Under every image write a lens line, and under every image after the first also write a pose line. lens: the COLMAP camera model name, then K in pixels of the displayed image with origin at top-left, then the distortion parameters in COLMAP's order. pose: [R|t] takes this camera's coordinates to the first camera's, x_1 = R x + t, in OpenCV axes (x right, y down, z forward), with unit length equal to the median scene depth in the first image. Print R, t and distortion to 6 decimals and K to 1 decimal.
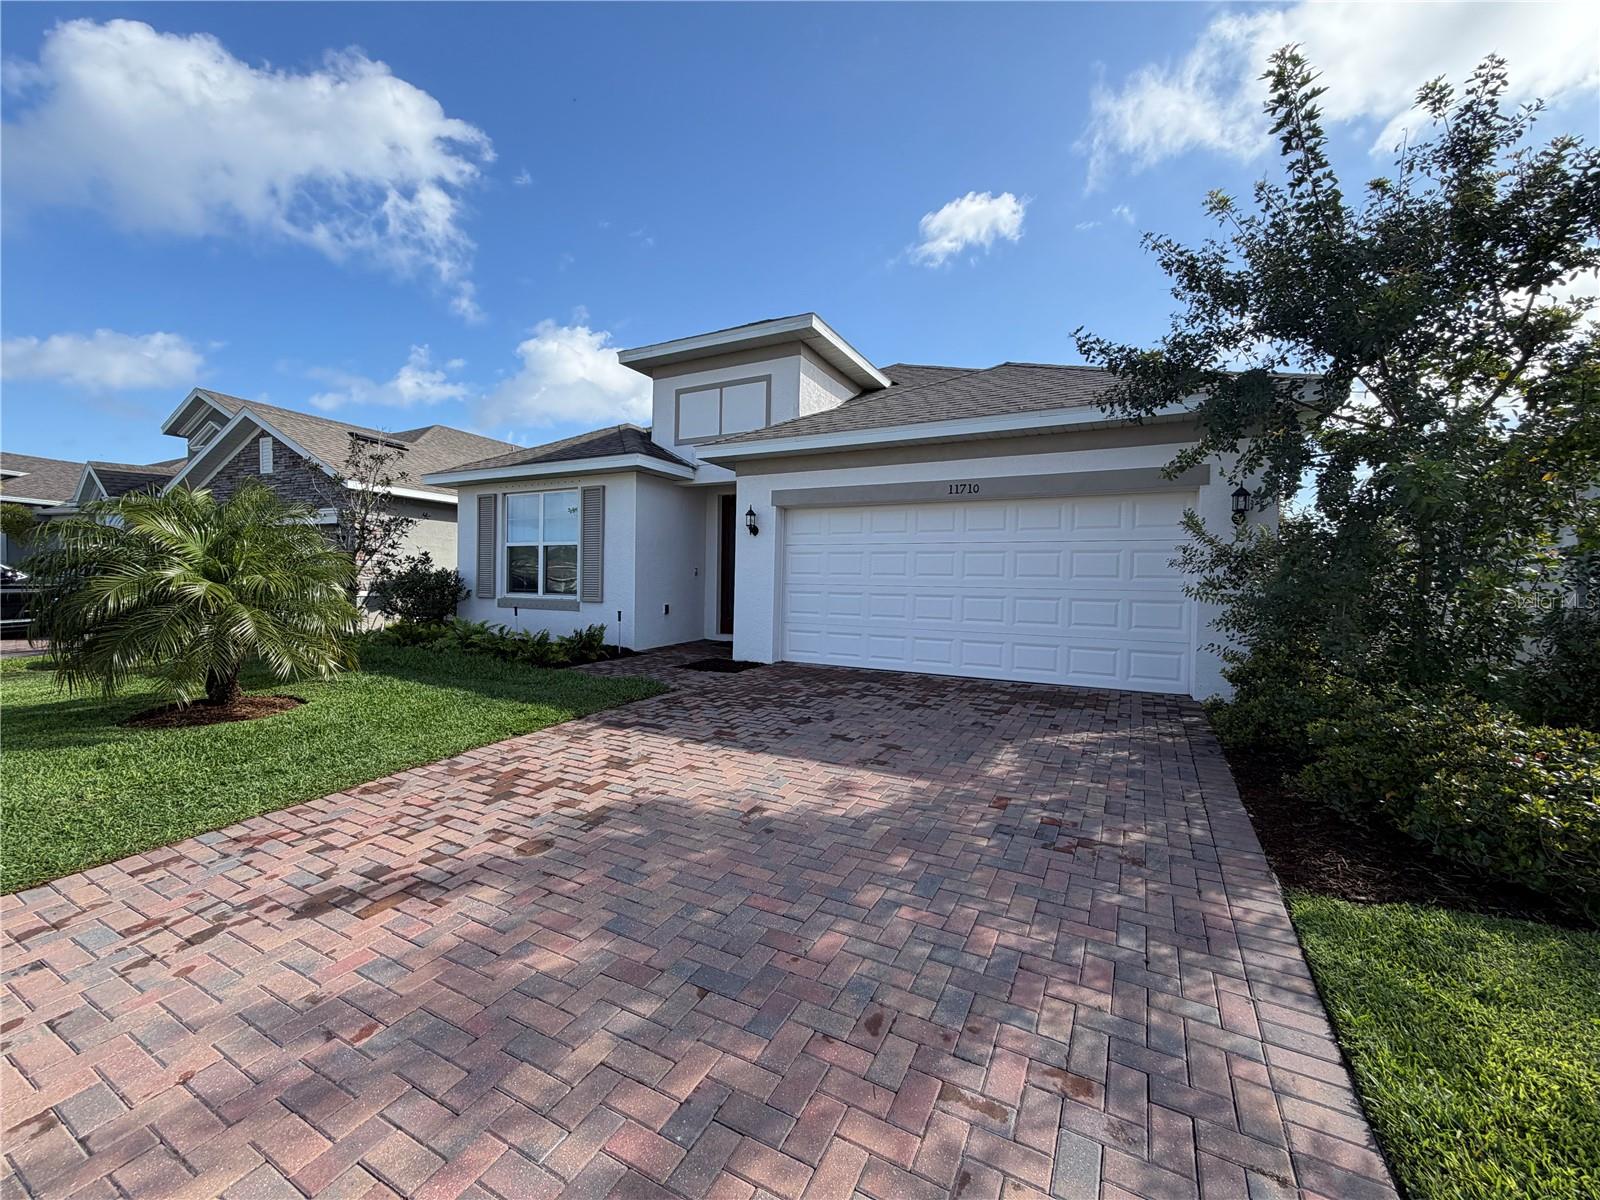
lens RADIAL K [[637.2, 0, 797.4], [0, 637.2, 598.7], [0, 0, 1]] dist [0.002024, -0.000420]
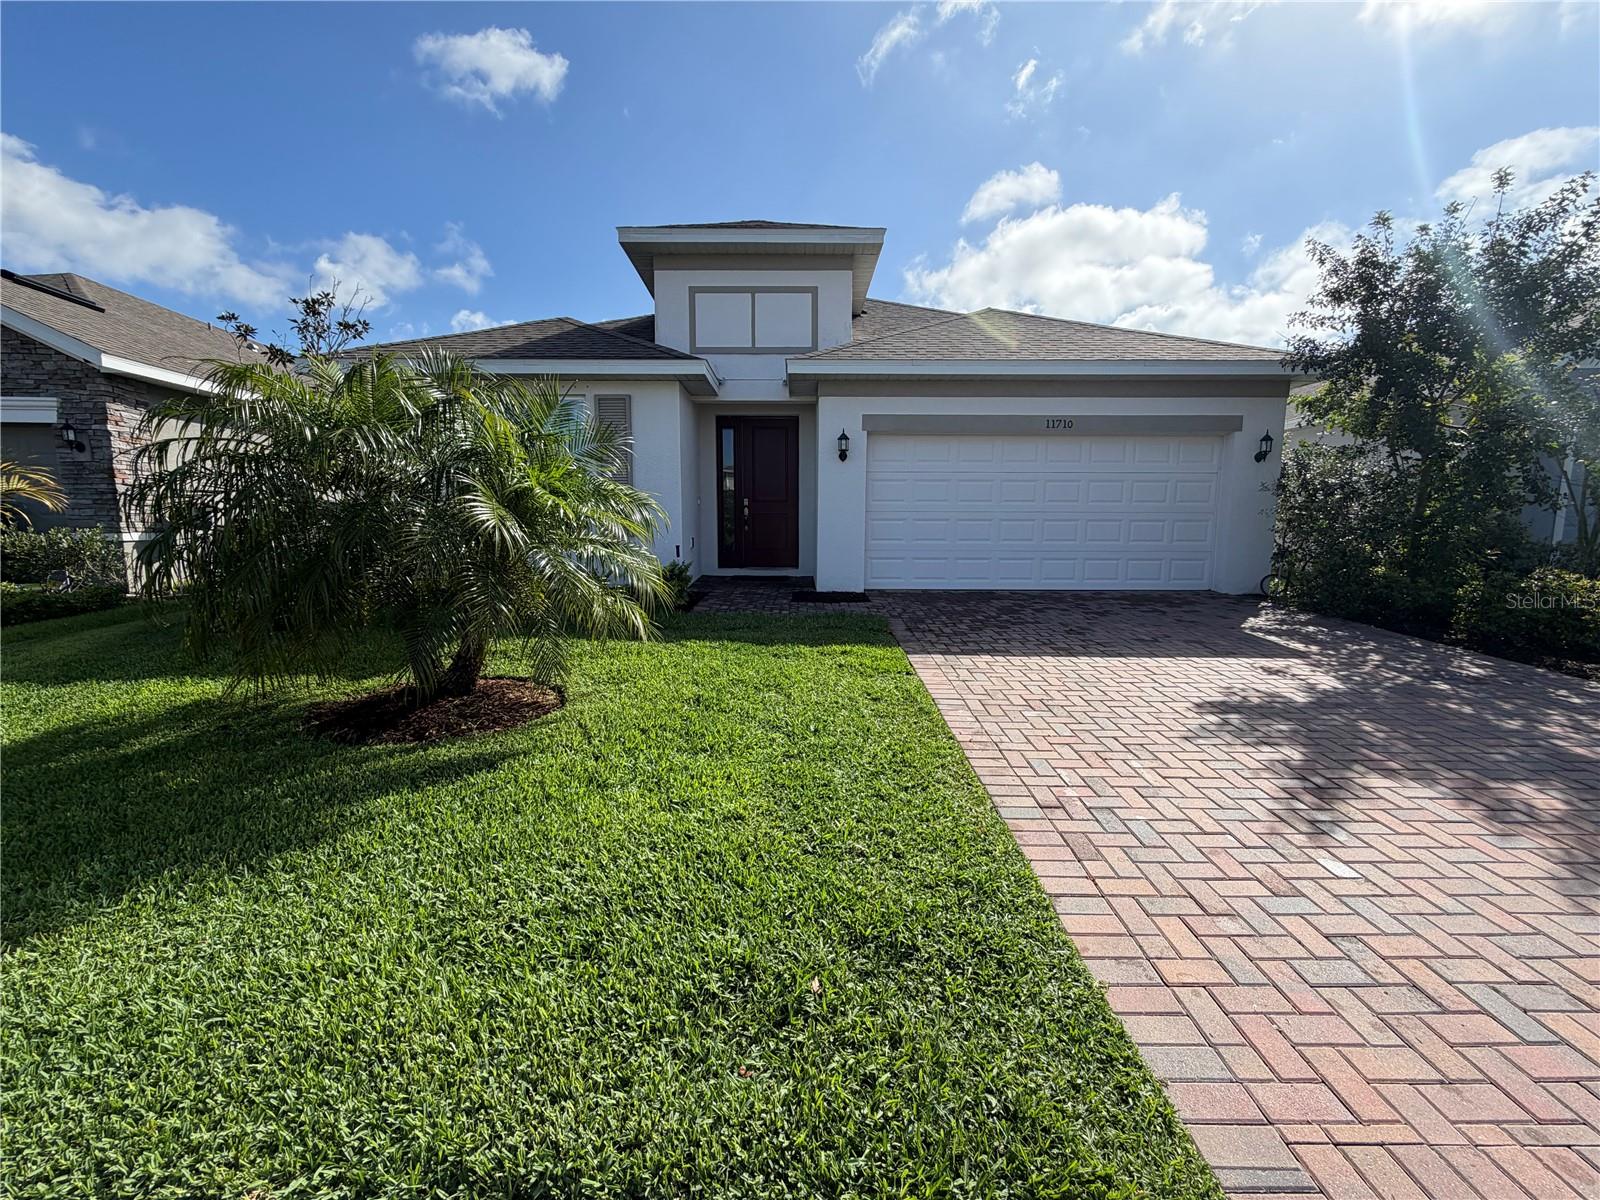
lens RADIAL K [[637.2, 0, 801.9], [0, 637.2, 597.6], [0, 0, 1]] dist [0.002024, -0.000420]
pose [[0.882862, -0.075831, 0.463470, -0.573701], [0.025626, 0.993186, 0.113685, -0.004994], [-0.468933, -0.088491, 0.878790, 0.155355]]
